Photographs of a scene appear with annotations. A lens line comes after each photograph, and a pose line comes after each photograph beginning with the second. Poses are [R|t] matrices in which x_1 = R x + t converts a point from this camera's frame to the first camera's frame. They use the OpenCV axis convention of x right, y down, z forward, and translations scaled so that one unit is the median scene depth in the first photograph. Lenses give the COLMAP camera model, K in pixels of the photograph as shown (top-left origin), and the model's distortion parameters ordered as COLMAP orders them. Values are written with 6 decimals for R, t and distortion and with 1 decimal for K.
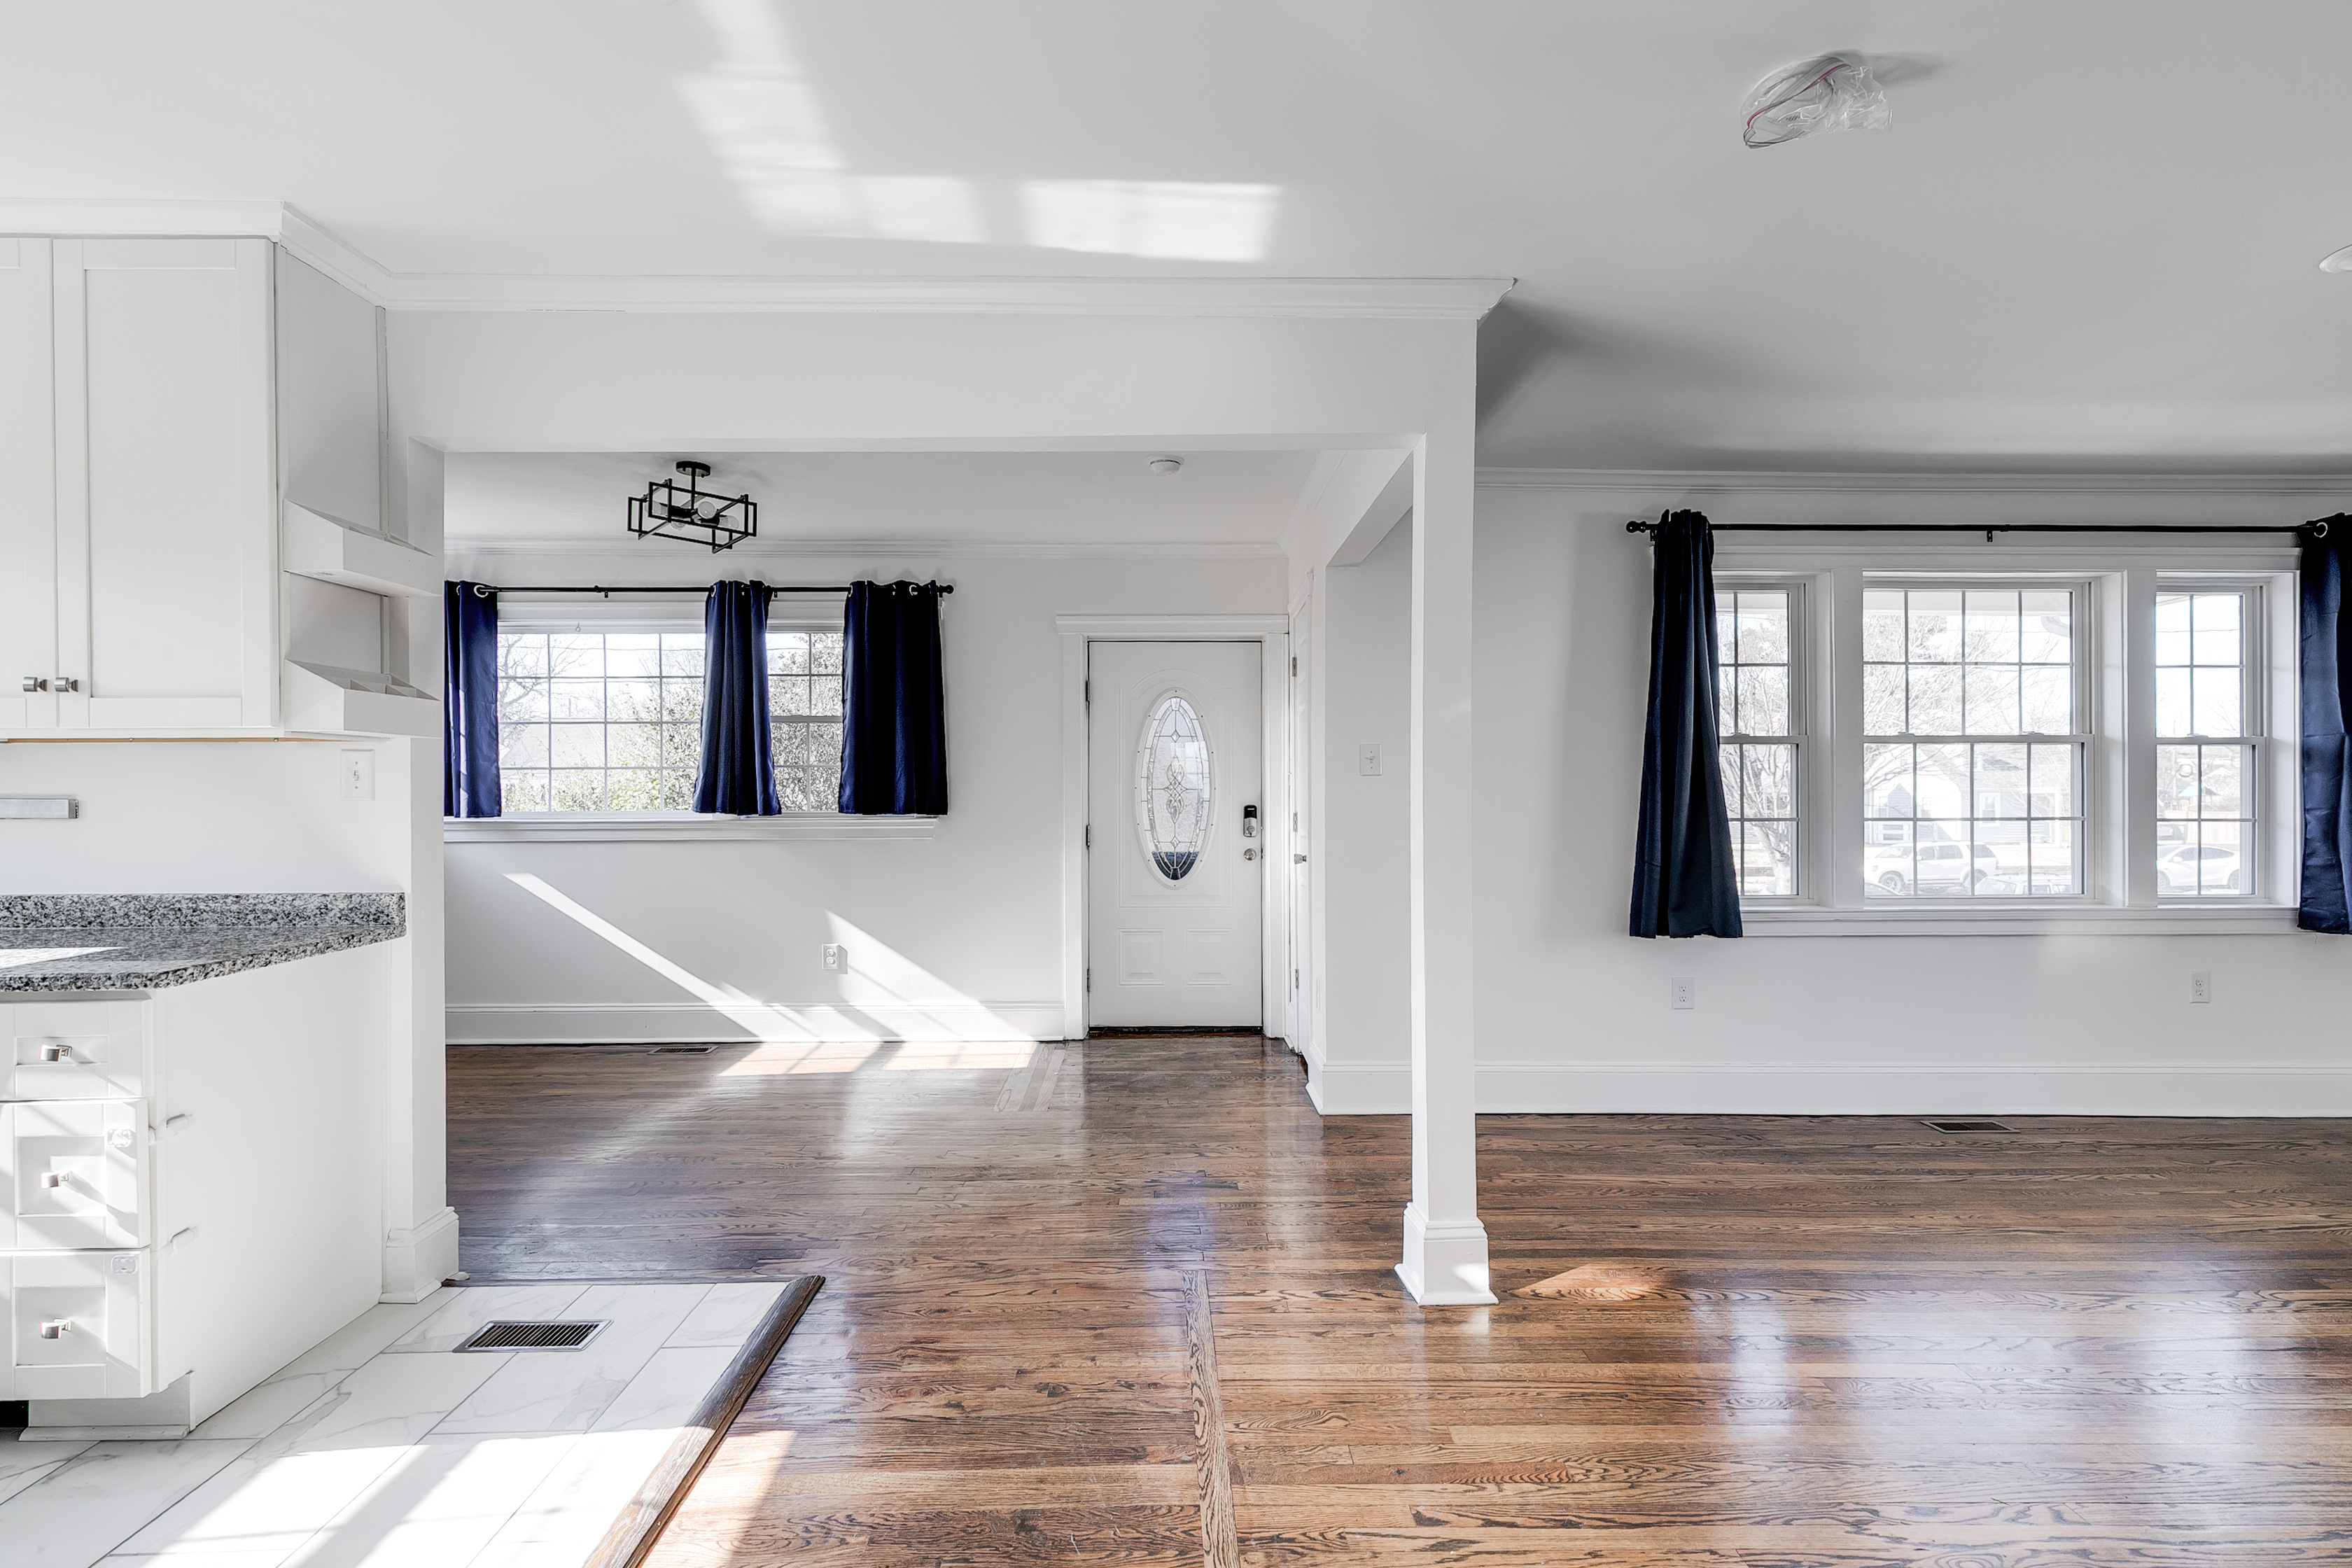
lens RADIAL K [[1064.4, 0, 1193.6], [0, 1064.4, 801.3], [0, 0, 1]] dist [0.008780, -0.000565]
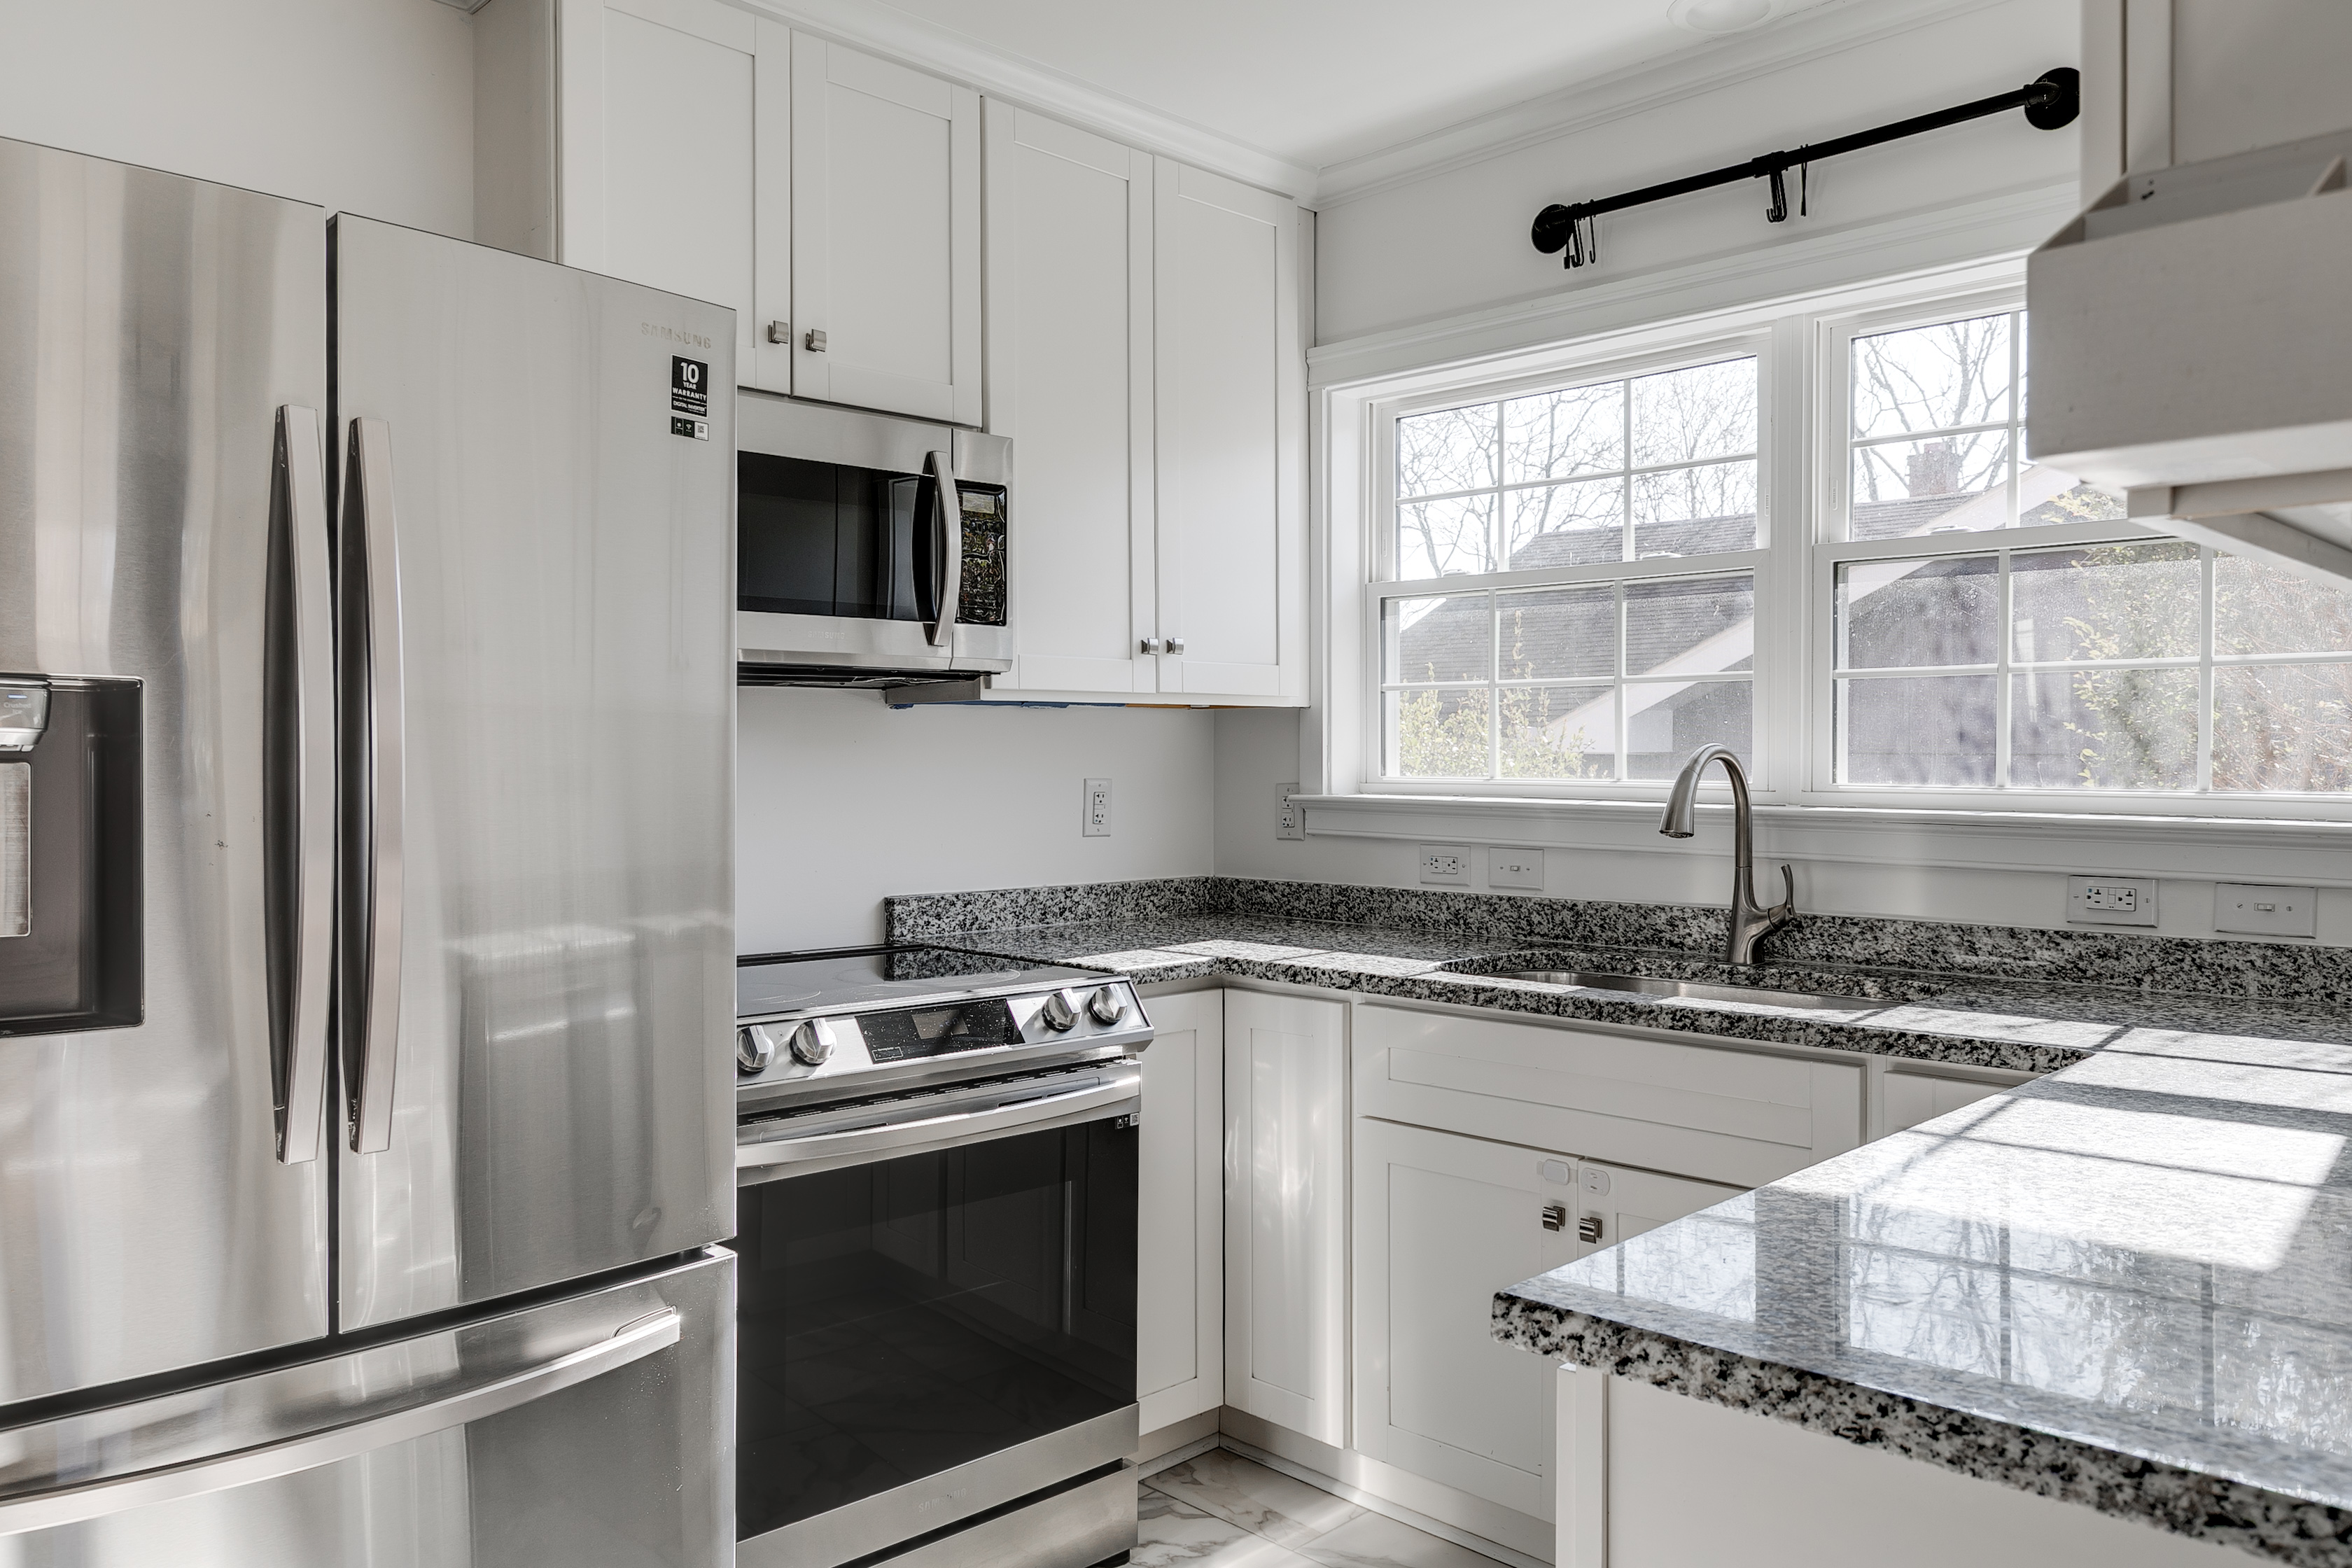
lens RADIAL K [[1649.3, 0, 1198.0], [0, 1649.3, 776.6], [0, 0, 1]] dist [-0.002466, 0.010422]
pose [[-0.722454, 0.008051, -0.691372, -0.271968], [-0.007274, 0.999788, 0.019243, -0.006667], [0.691381, 0.018931, -0.722242, 0.664045]]
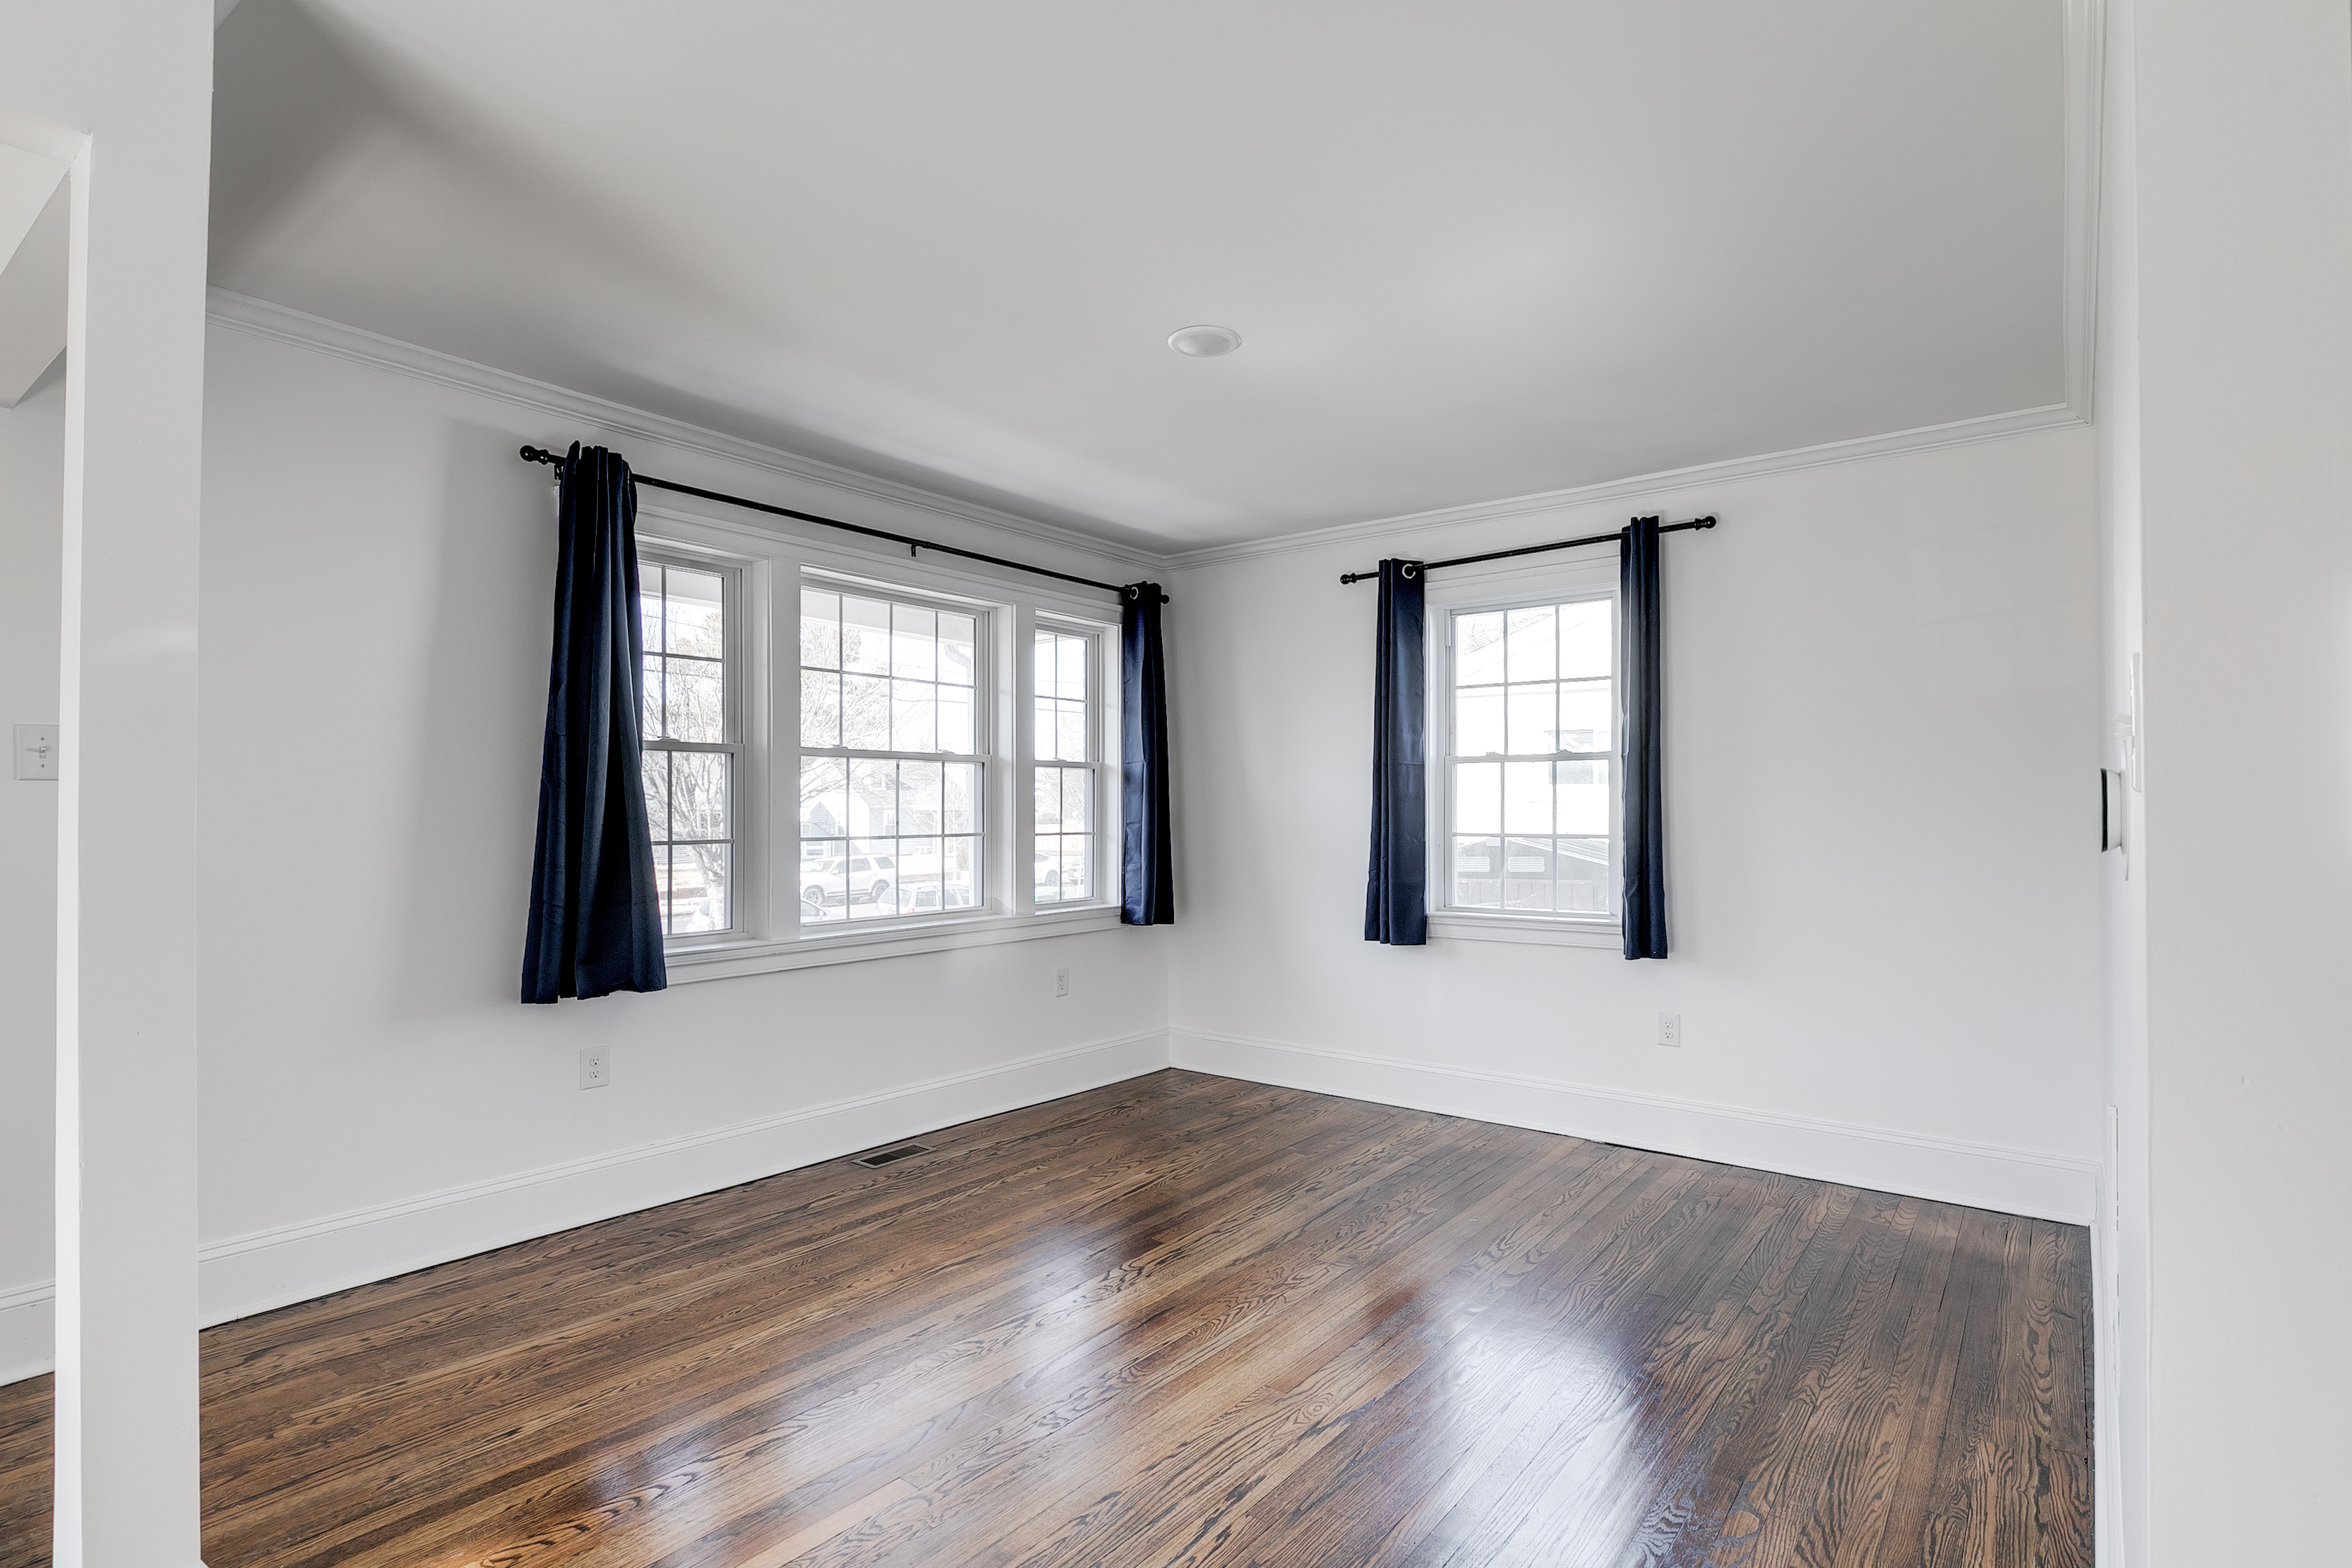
lens RADIAL K [[1143.3, 0, 1183.3], [0, 1143.3, 781.3], [0, 0, 1]] dist [-0.006206, -0.001379]
pose [[0.627469, 0.019392, 0.778400, 0.081485], [0.006335, 0.999530, -0.030008, -0.001179], [-0.778616, 0.023760, 0.627051, 0.147553]]
